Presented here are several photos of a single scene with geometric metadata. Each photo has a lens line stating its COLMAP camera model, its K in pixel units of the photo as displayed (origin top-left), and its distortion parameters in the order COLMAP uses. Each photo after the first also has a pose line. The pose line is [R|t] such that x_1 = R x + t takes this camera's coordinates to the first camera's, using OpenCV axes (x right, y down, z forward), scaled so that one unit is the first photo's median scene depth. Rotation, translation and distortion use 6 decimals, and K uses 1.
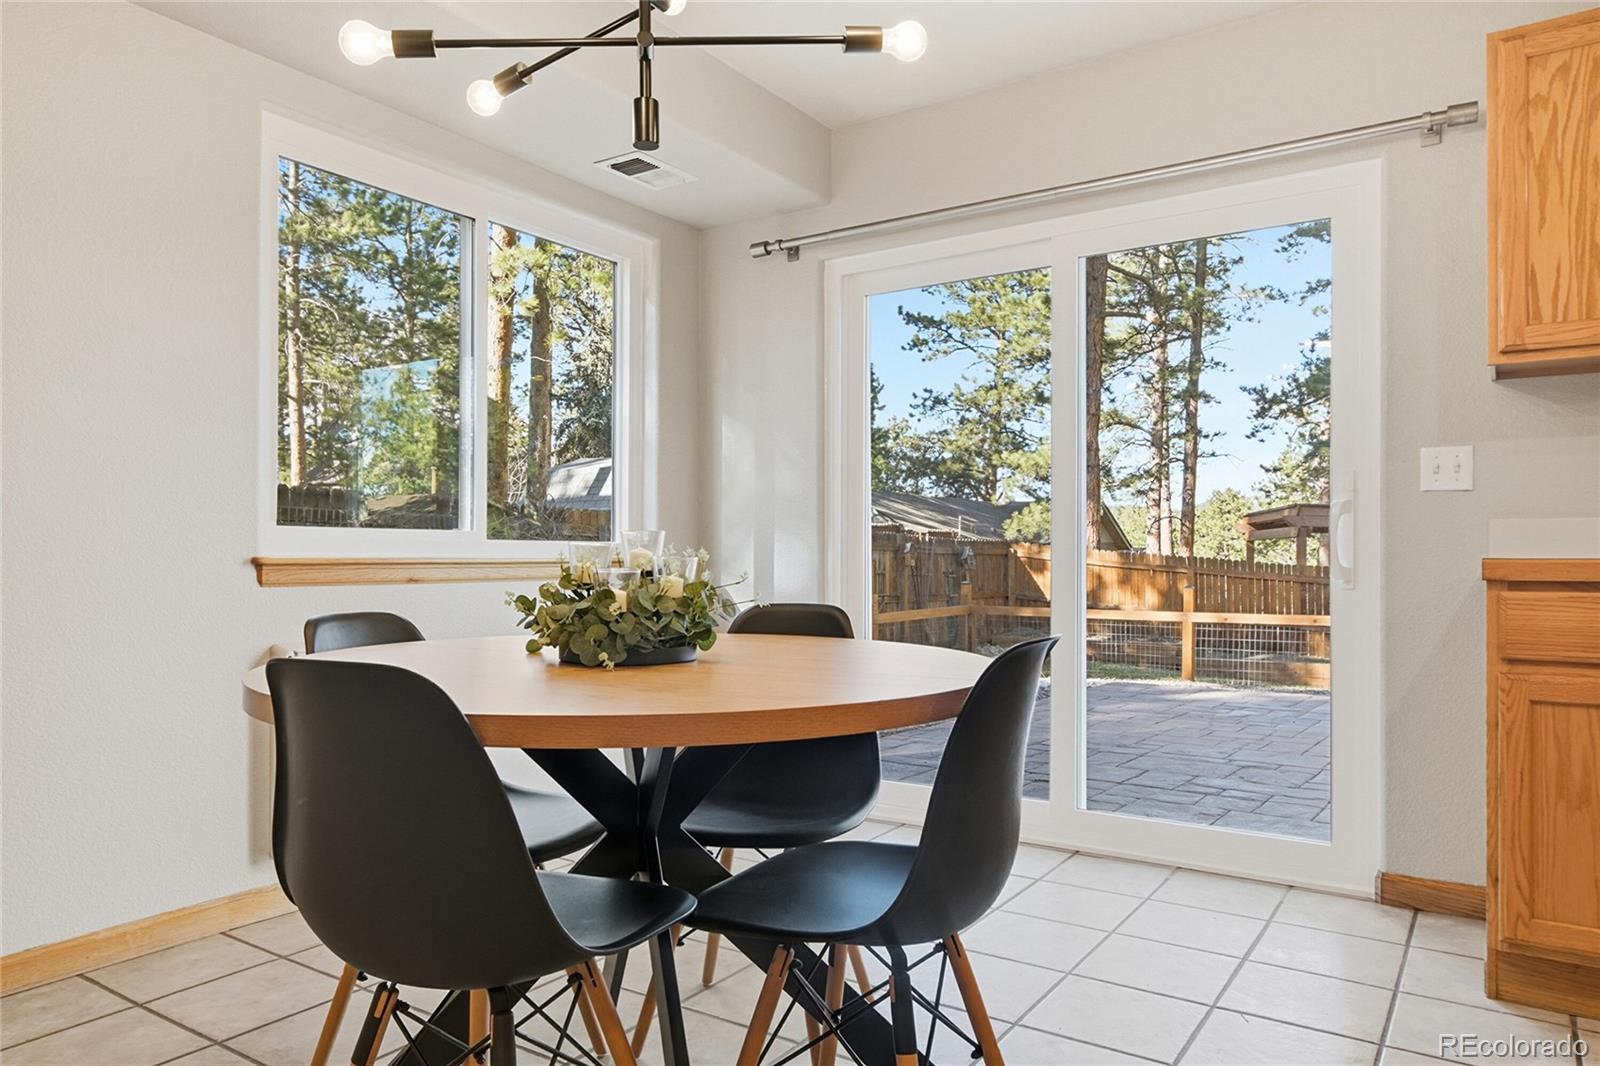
lens RADIAL K [[1060.3, 0, 809.3], [0, 1060.3, 555.0], [0, 0, 1]] dist [-0.004384, 0.002684]
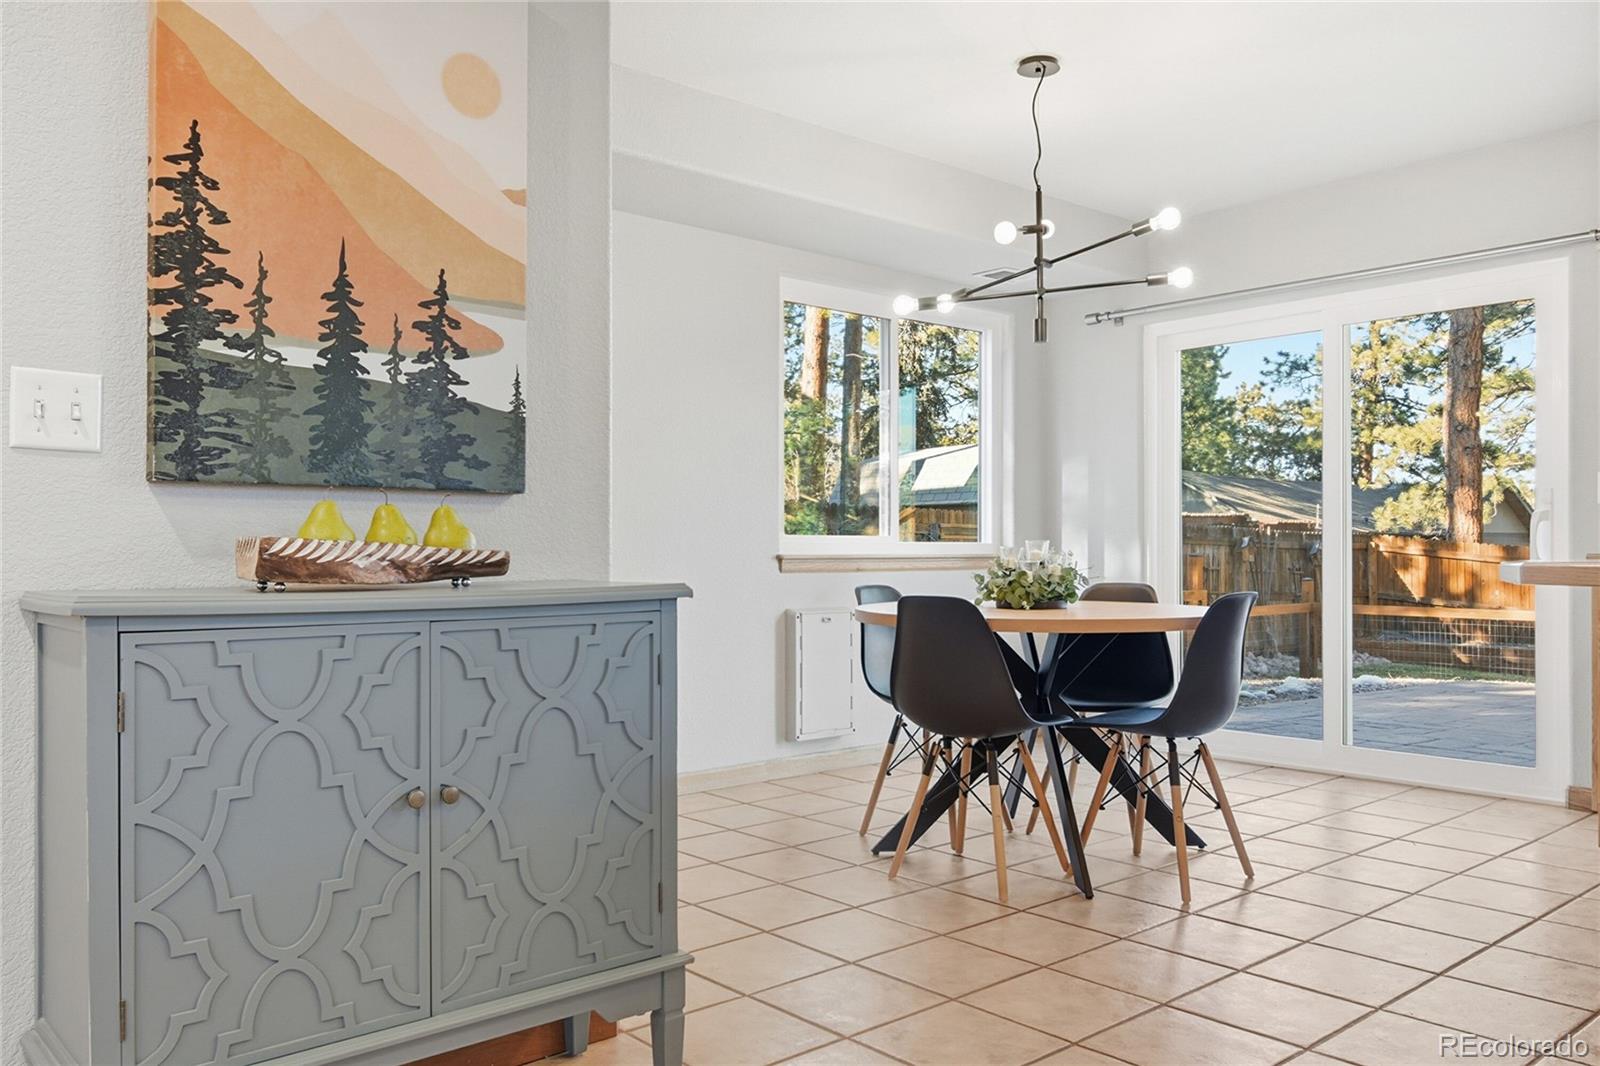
lens RADIAL K [[1247.4, 0, 806.2], [0, 1247.4, 547.2], [0, 0, 1]] dist [0.009075, -0.007454]
pose [[0.966293, -0.002898, -0.257429, 0.007789], [0.002386, 0.999995, -0.002301, -0.003144], [0.257434, 0.001609, 0.966294, -0.590614]]
